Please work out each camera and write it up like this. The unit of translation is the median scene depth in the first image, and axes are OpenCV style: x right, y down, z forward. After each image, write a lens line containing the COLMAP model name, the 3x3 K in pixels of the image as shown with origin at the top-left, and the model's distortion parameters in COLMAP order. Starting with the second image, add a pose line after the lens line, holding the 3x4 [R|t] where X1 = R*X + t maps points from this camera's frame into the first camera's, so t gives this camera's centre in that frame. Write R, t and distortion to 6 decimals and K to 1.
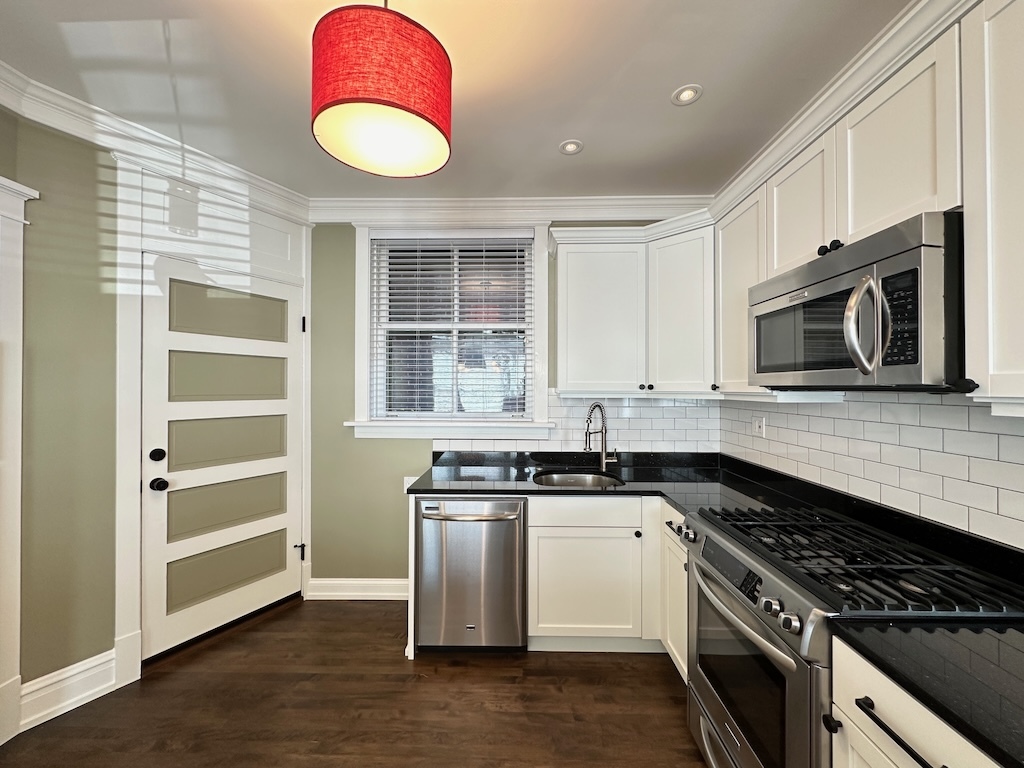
lens RADIAL K [[406.5, 0, 514.5], [0, 406.5, 384.2], [0, 0, 1]] dist [-0.000812, -0.000360]
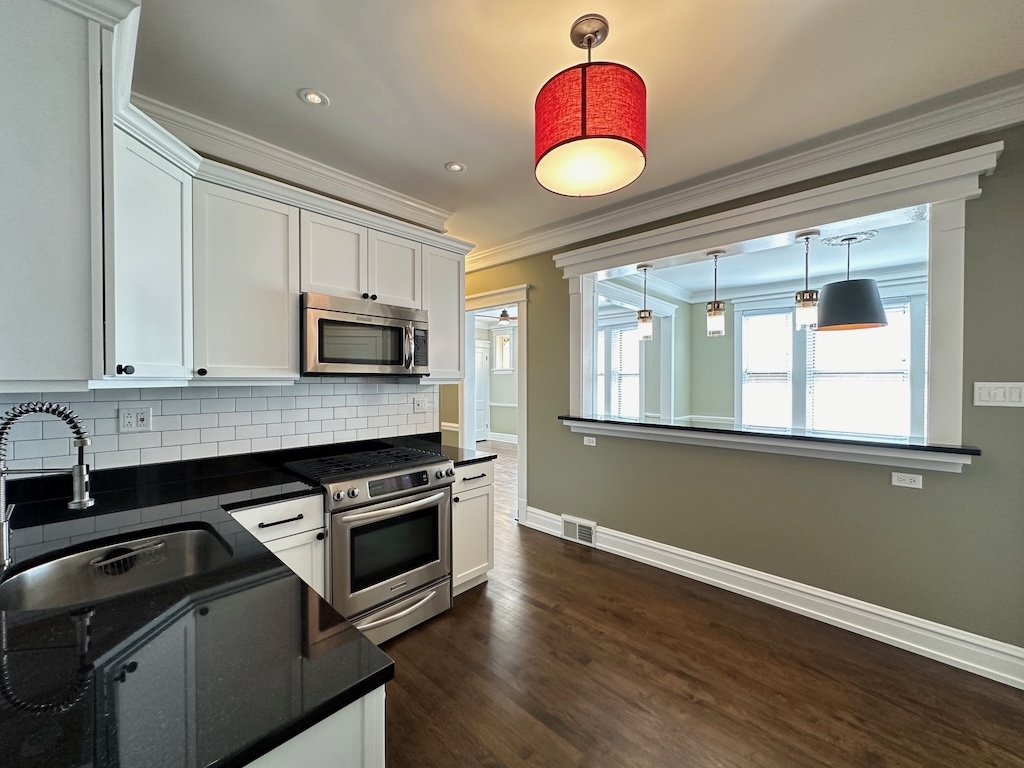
lens RADIAL K [[406.5, 0, 511.6], [0, 406.5, 382.9], [0, 0, 1]] dist [-0.000812, -0.000360]
pose [[-0.737141, -0.006684, 0.675706, -0.512803], [-0.007471, 0.999971, 0.001741, 0.021993], [-0.675697, -0.003765, -0.737169, 1.074623]]
